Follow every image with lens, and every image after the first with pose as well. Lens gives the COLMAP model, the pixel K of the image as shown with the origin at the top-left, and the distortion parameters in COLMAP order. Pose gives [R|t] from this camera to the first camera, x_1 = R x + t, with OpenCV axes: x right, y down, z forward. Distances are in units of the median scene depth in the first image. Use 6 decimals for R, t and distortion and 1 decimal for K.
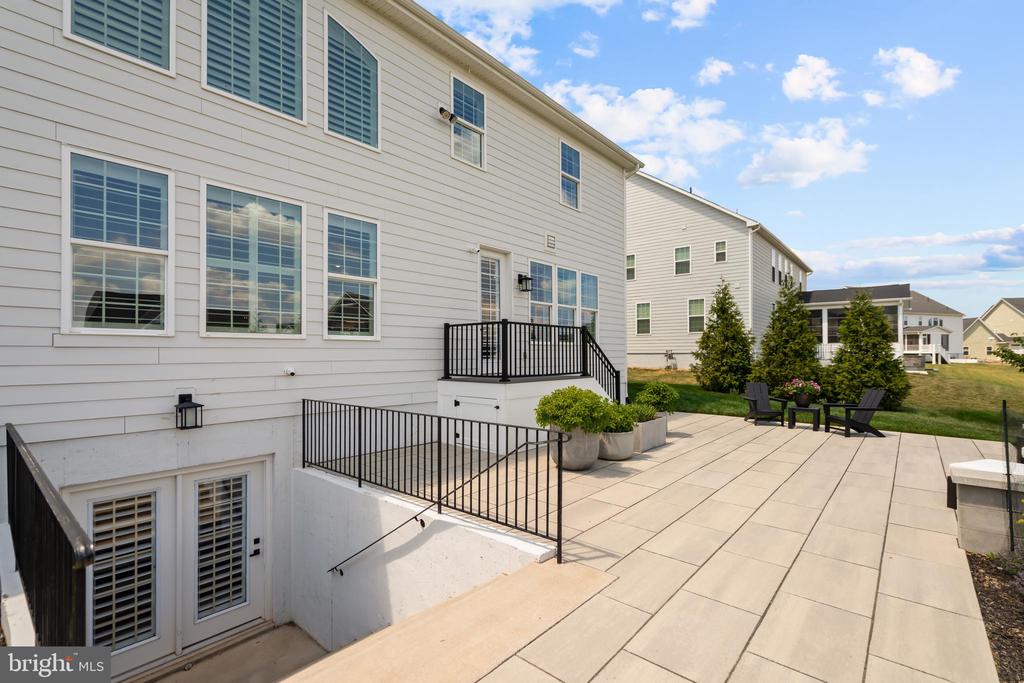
lens RADIAL K [[469.8, 0, 508.5], [0, 469.8, 347.0], [0, 0, 1]] dist [-0.000267, -0.000204]
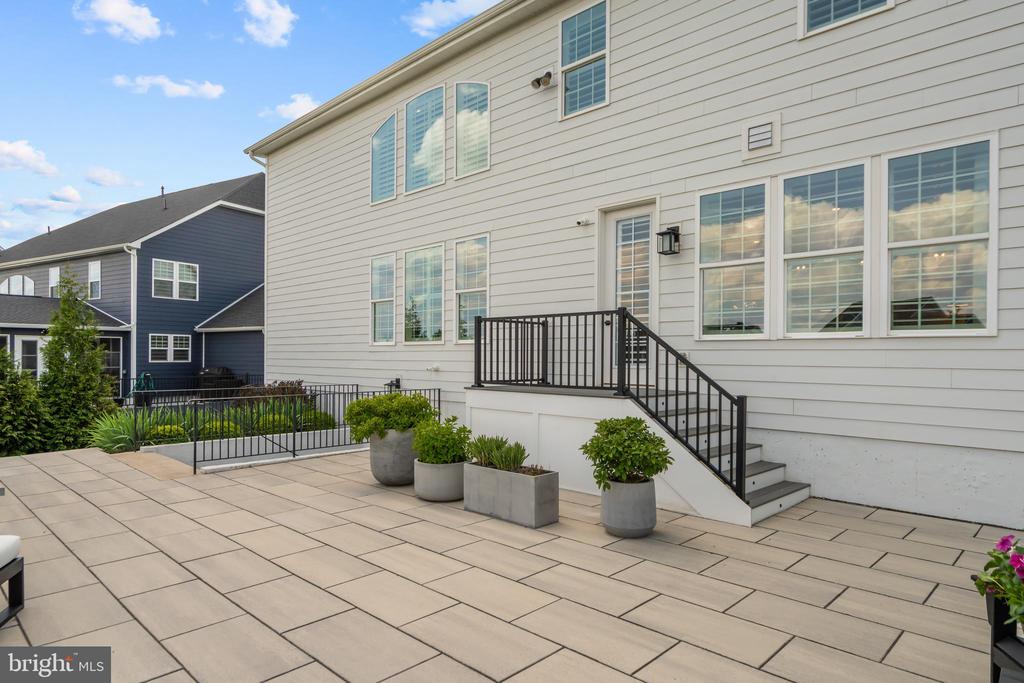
lens RADIAL K [[612.6, 0, 509.0], [0, 612.6, 361.7], [0, 0, 1]] dist [-0.001861, -0.000379]
pose [[-0.039401, 0.000998, -0.999223, 1.010557], [0.008666, 0.999962, 0.000657, 0.023199], [0.999186, -0.008633, -0.039408, 0.990553]]
